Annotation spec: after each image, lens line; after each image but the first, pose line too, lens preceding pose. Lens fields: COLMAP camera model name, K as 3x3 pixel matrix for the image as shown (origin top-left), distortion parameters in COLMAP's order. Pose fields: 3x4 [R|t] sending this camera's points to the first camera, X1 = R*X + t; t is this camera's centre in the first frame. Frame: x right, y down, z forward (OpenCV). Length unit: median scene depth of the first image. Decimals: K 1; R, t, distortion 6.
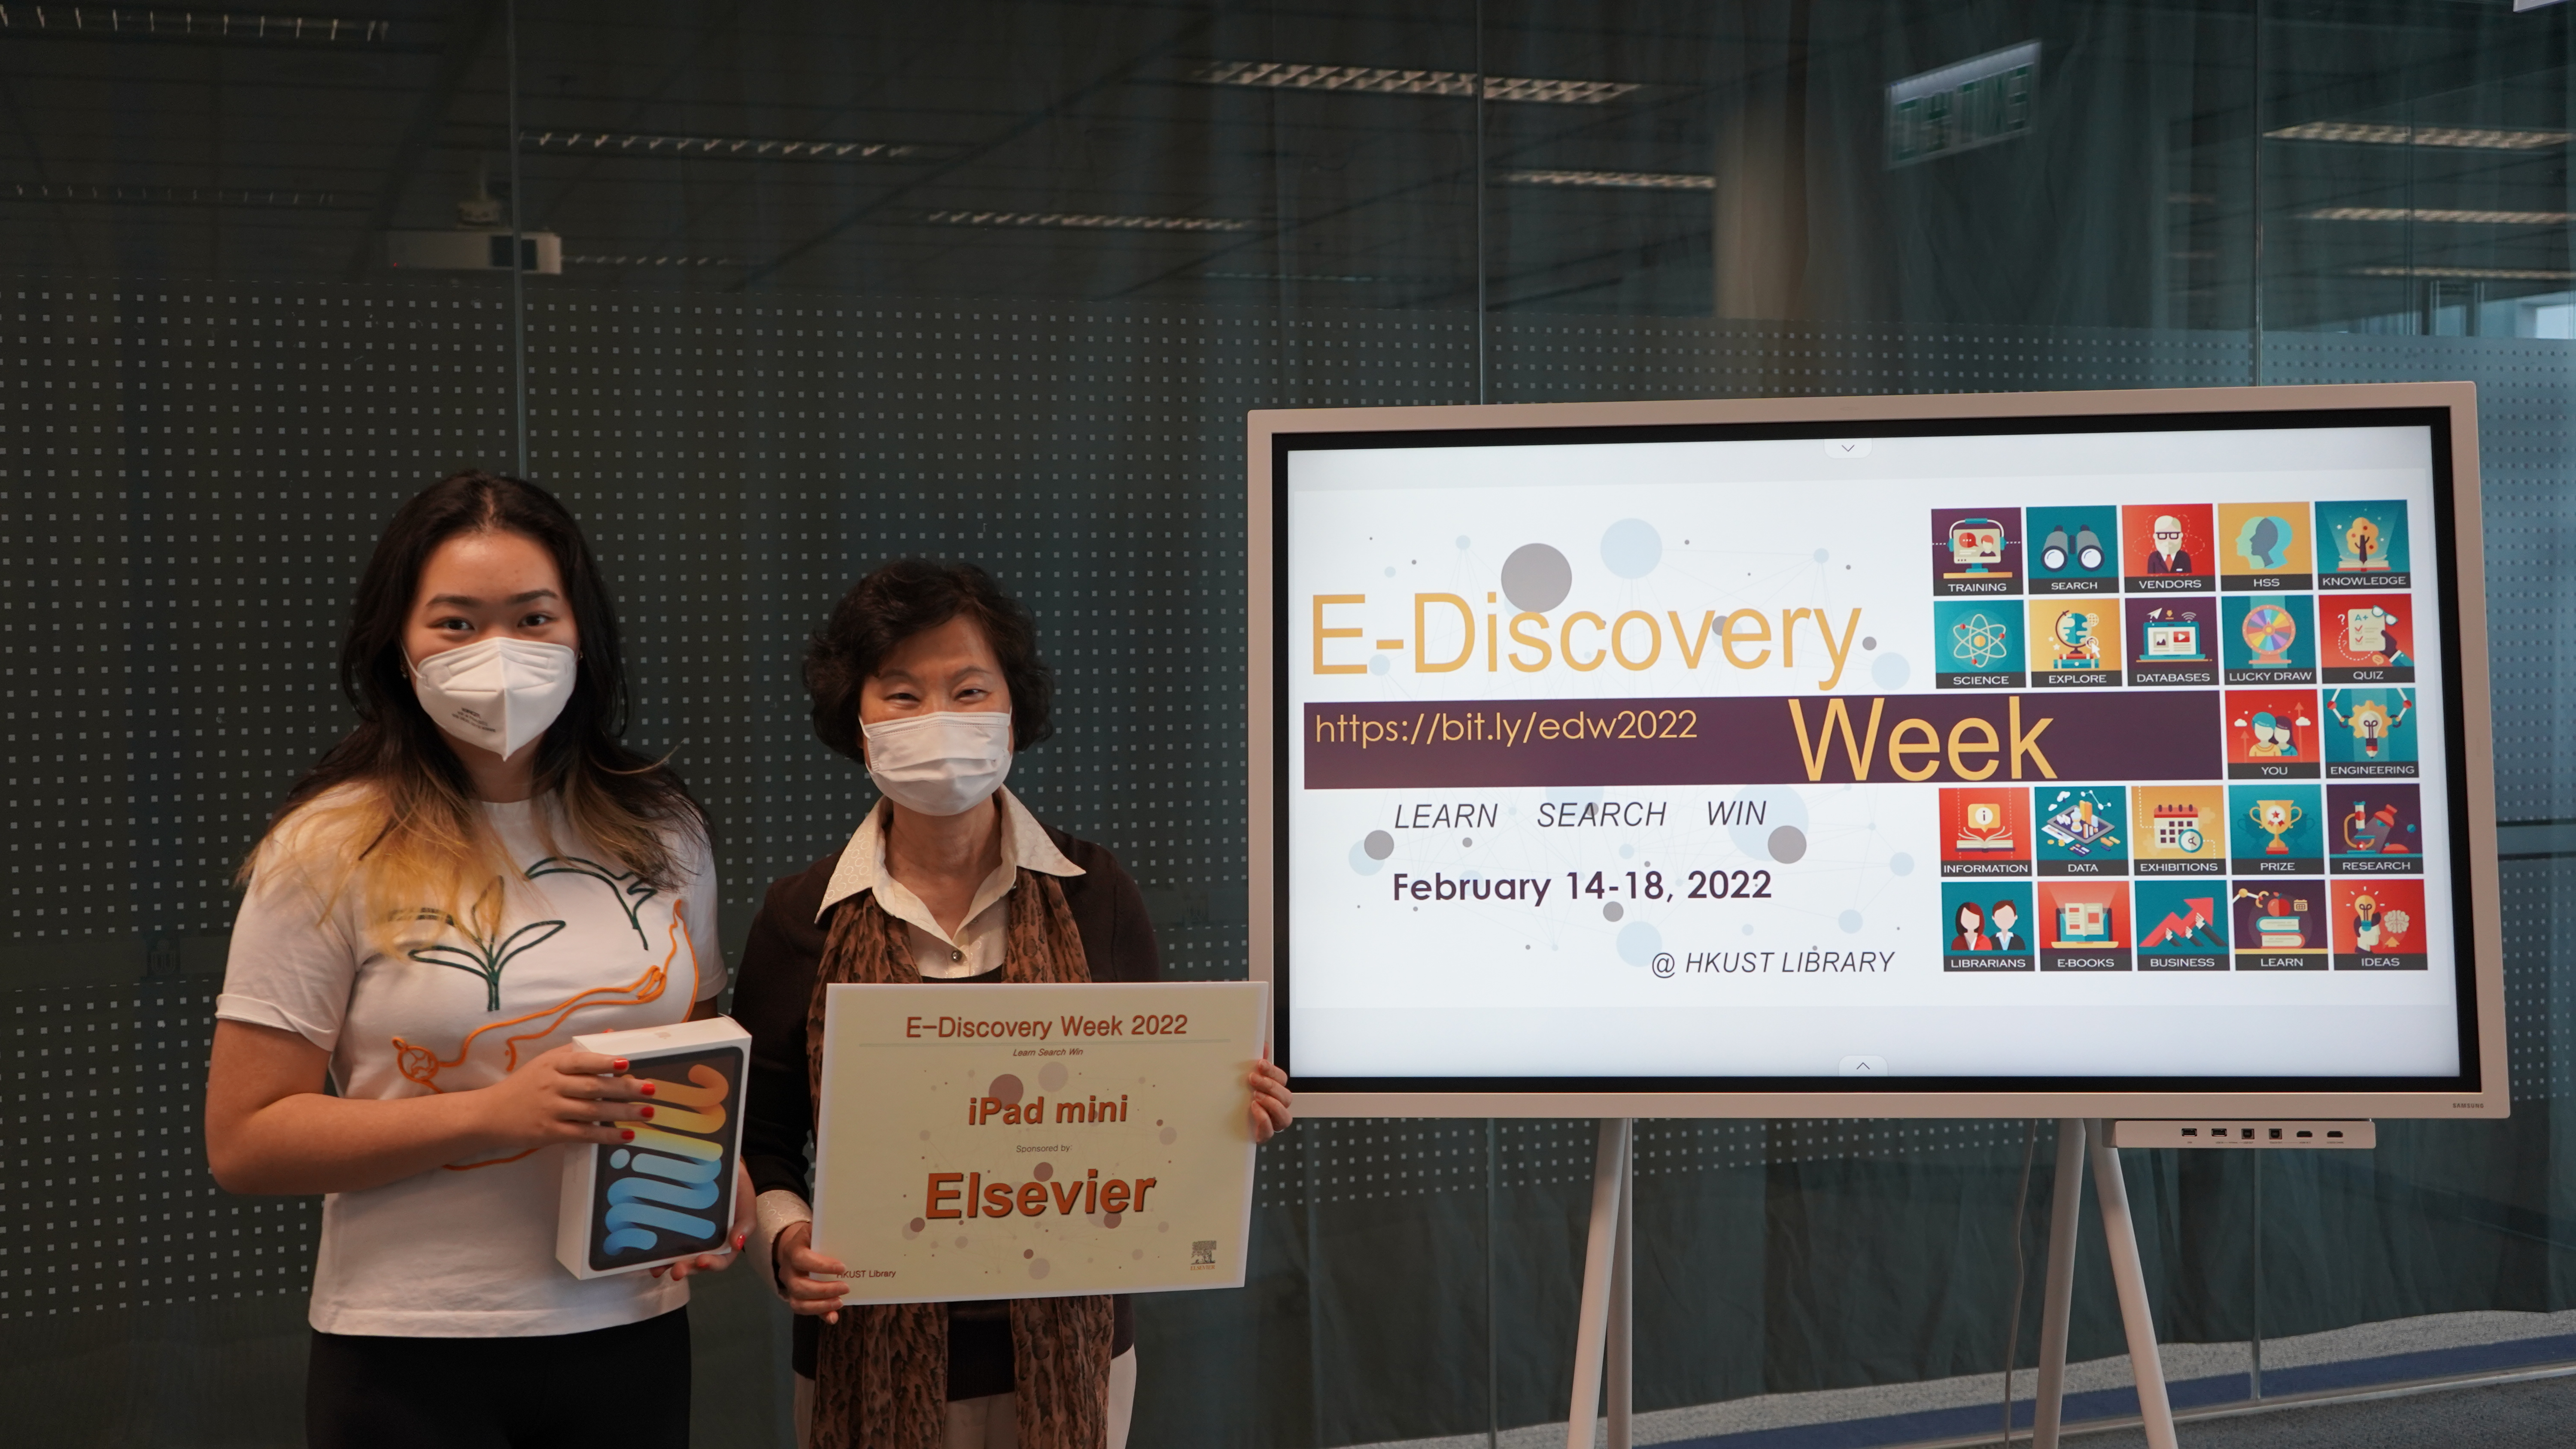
lens RADIAL K [[2885.1, 0, 1220.5], [0, 2885.1, 713.3], [0, 0, 1]] dist [0.007729, 0.000000]
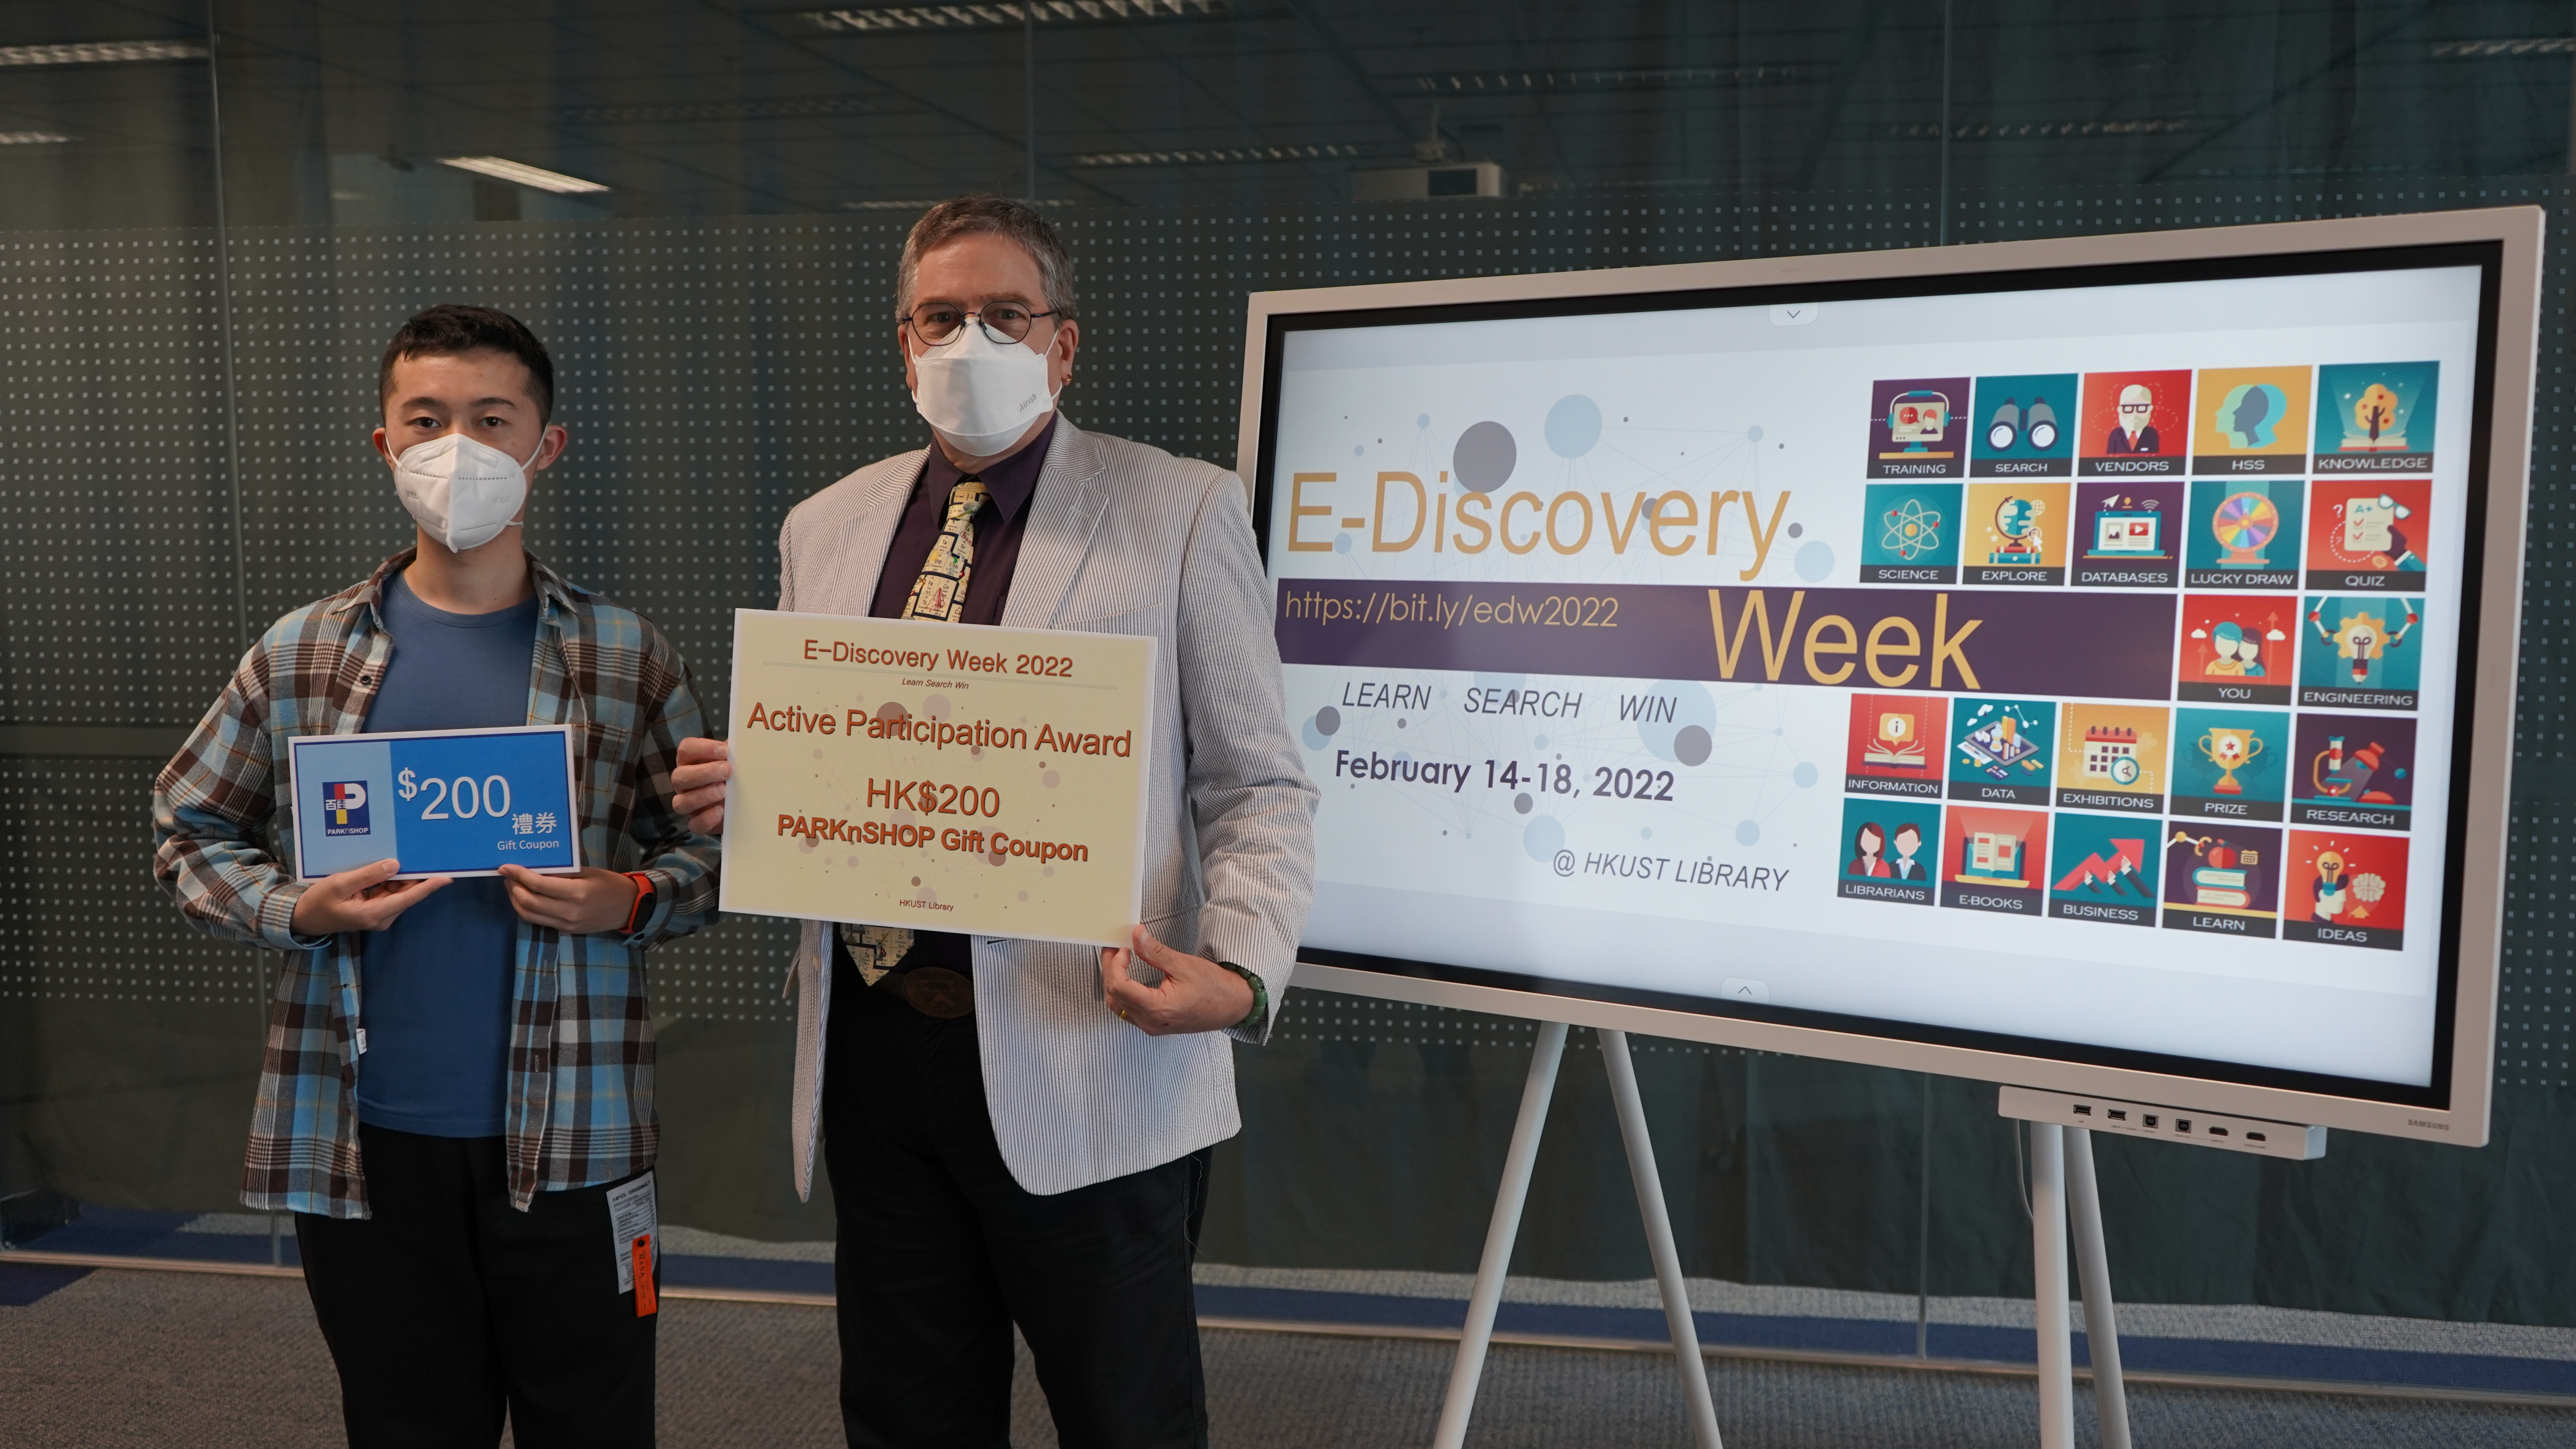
lens RADIAL K [[2327.8, 0, 1285.8], [0, 2327.8, 708.6], [0, 0, 1]] dist [0.005592, 0.000000]
pose [[0.877109, 0.054172, -0.477226, 0.439641], [-0.024914, 0.997413, 0.067430, -0.013791], [0.479644, -0.047254, 0.876190, 0.280188]]
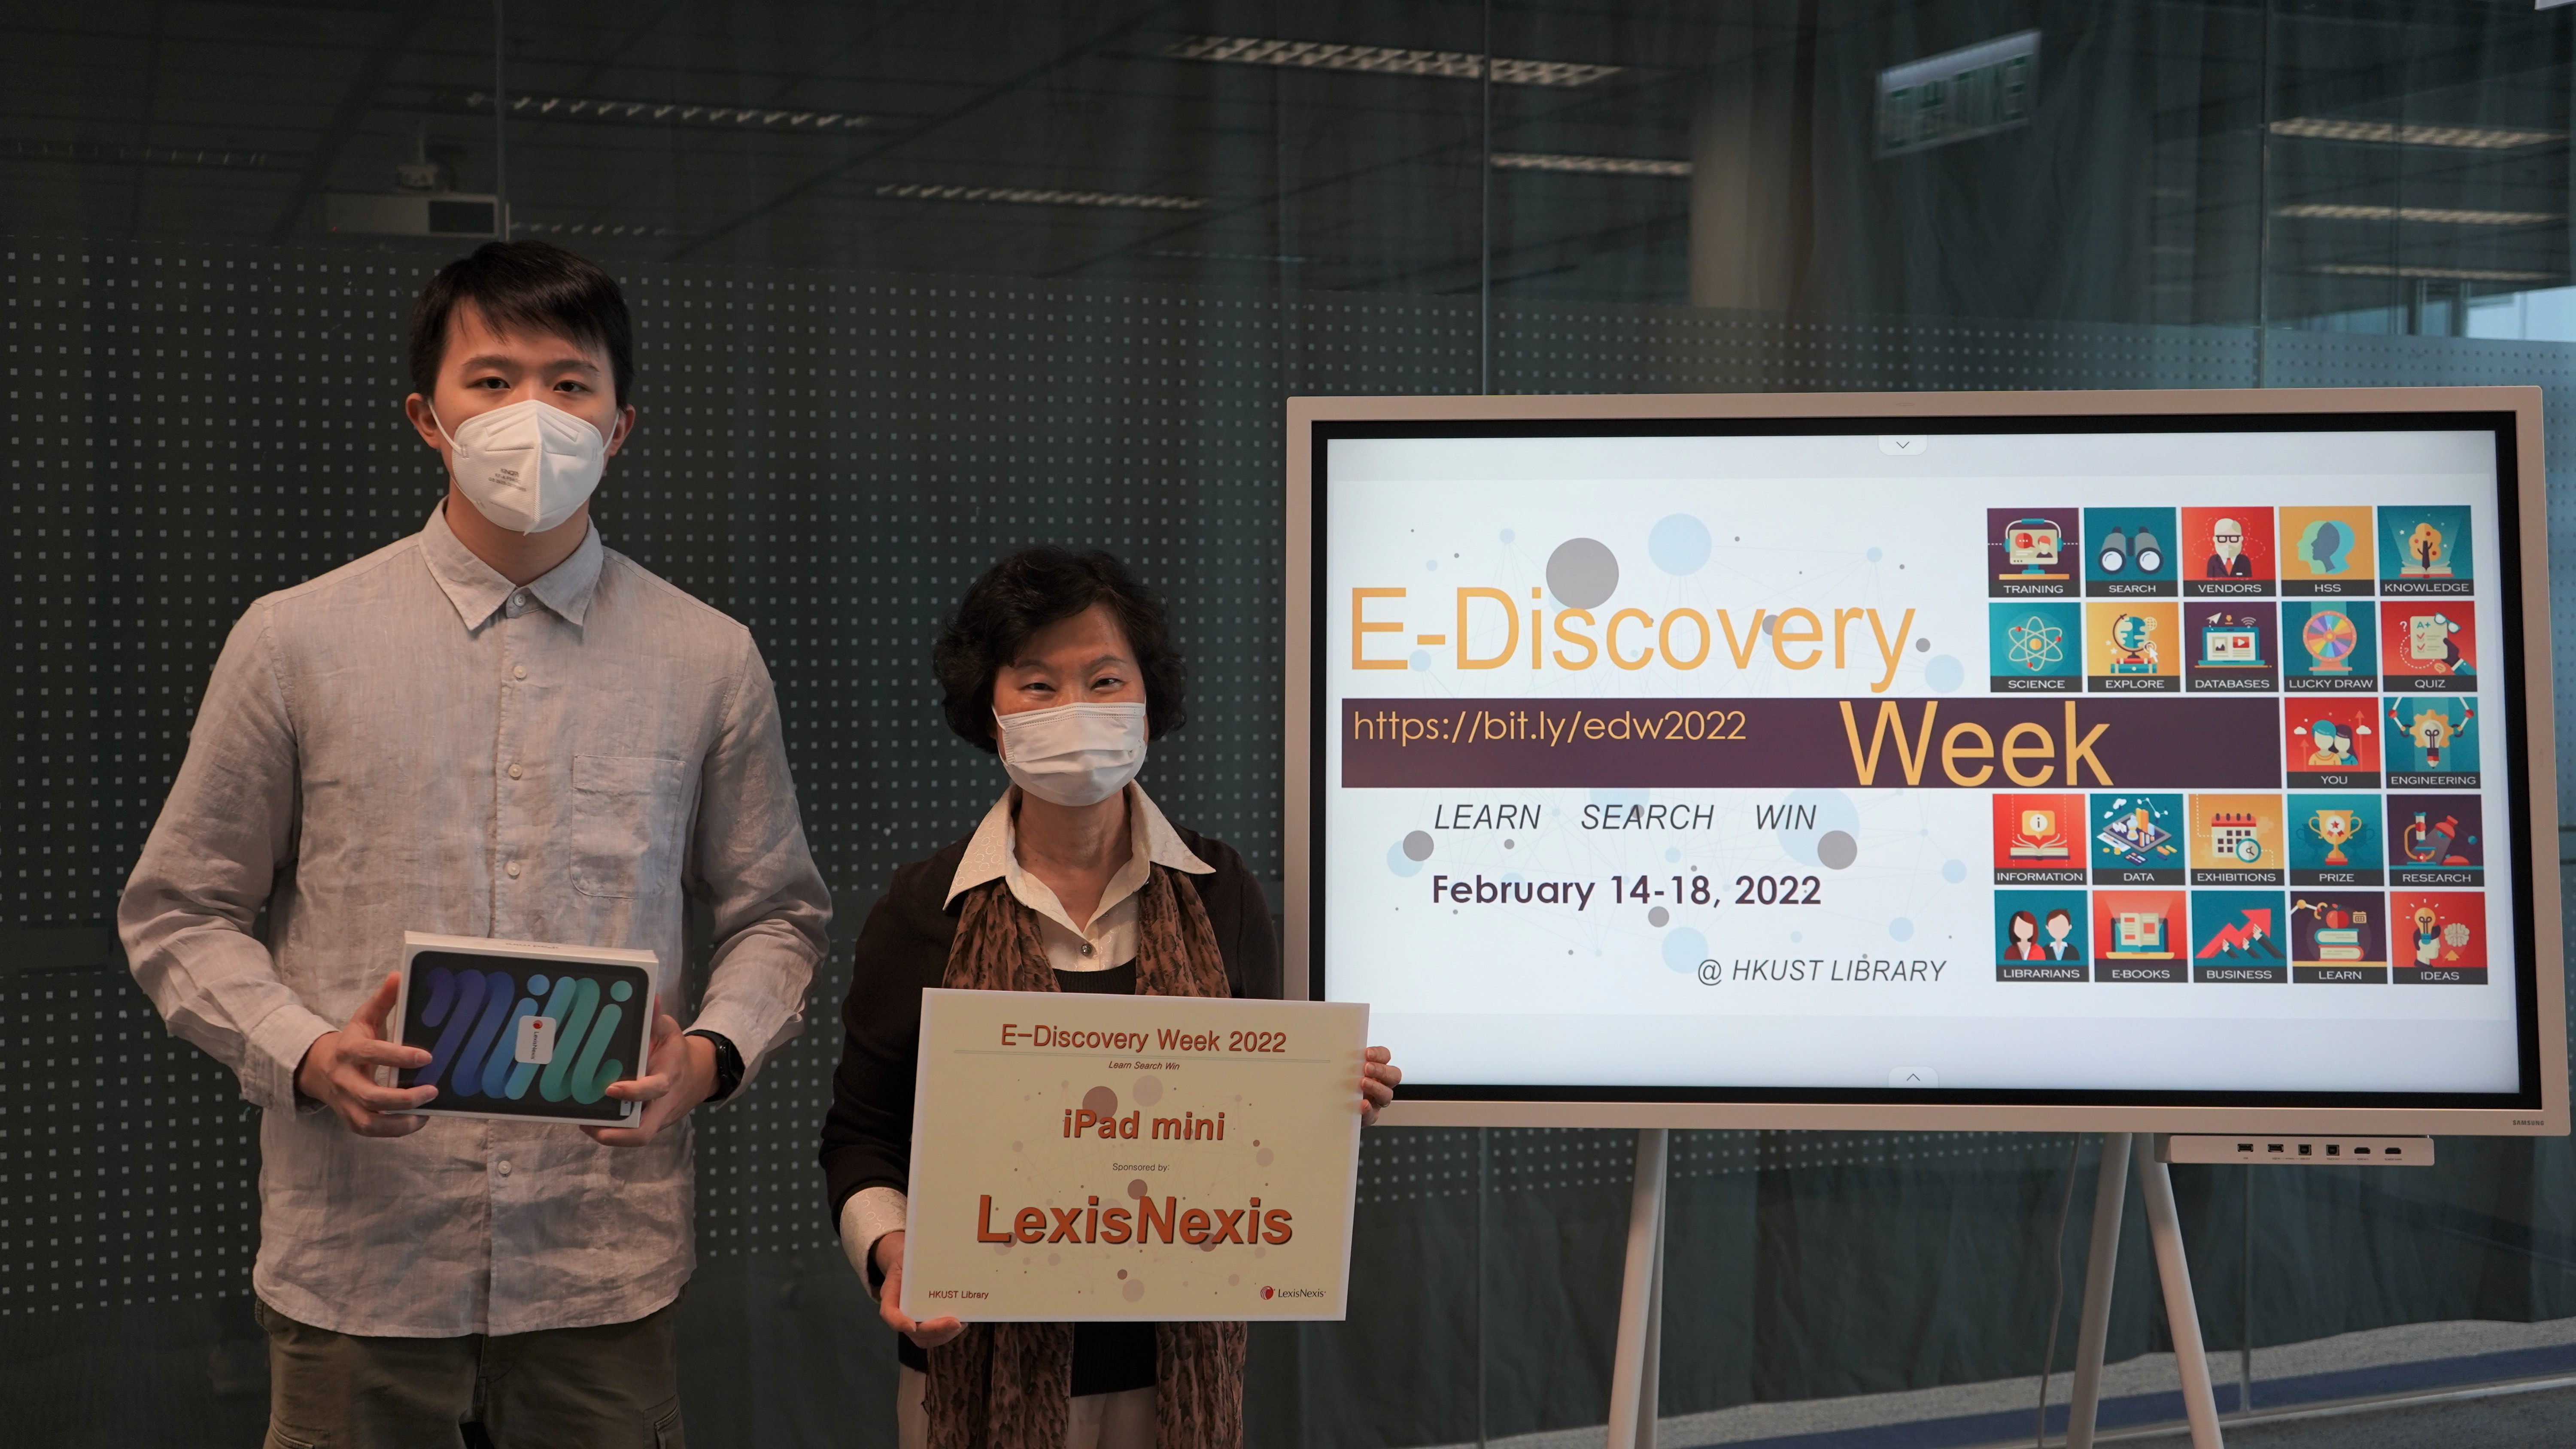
lens RADIAL K [[2927.4, 0, 1213.2], [0, 2927.4, 710.0], [0, 0, 1]] dist [0.012494, 0.000000]
pose [[0.999488, 0.011958, 0.029680, -0.044835], [-0.012081, 0.999919, 0.003991, -0.003254], [-0.029630, -0.004347, 0.999551, 0.015561]]
